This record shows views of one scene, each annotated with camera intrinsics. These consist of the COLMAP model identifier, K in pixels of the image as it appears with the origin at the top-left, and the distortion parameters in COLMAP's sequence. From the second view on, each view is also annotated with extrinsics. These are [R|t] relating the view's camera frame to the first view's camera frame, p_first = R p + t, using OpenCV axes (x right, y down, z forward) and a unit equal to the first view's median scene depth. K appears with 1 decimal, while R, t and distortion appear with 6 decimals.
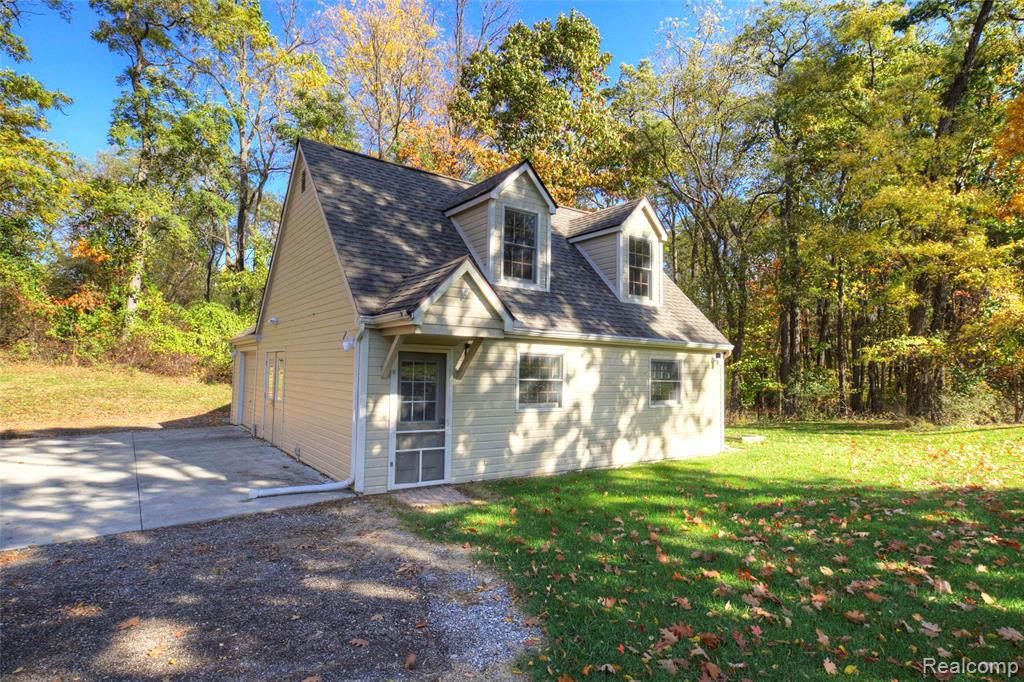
lens RADIAL K [[553.1, 0, 512.7], [0, 553.1, 343.8], [0, 0, 1]] dist [0.014466, -0.001184]
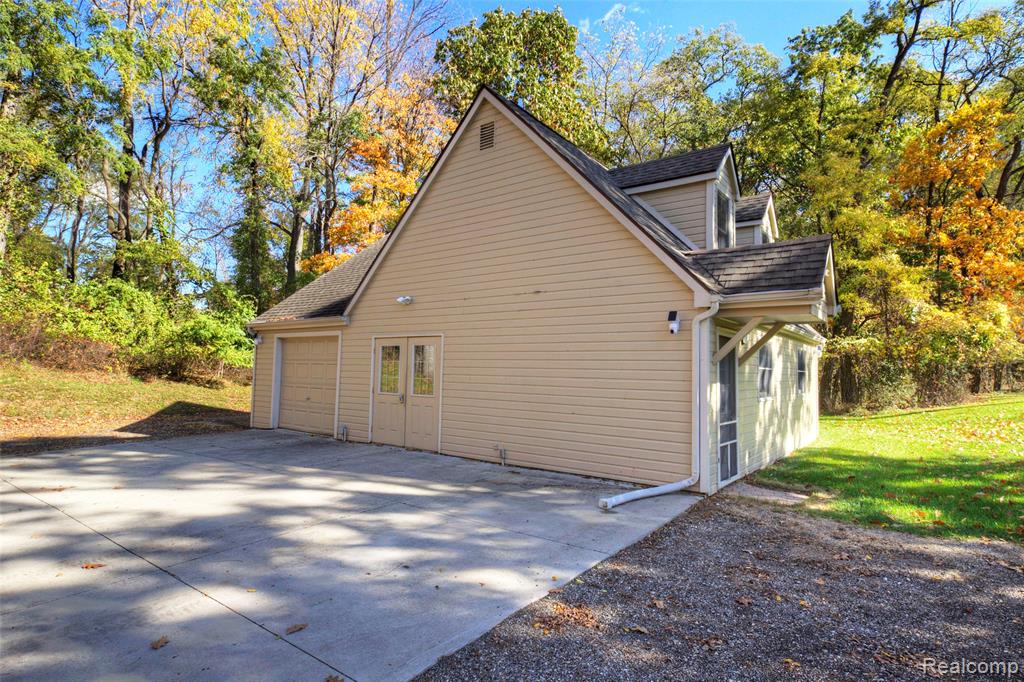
lens RADIAL K [[553.1, 0, 513.2], [0, 553.1, 338.3], [0, 0, 1]] dist [0.014466, -0.001184]
pose [[0.951489, 0.018126, 0.307148, -0.349567], [-0.016041, 0.999828, -0.009311, 0.014402], [-0.307264, 0.003932, 0.951616, 0.105387]]
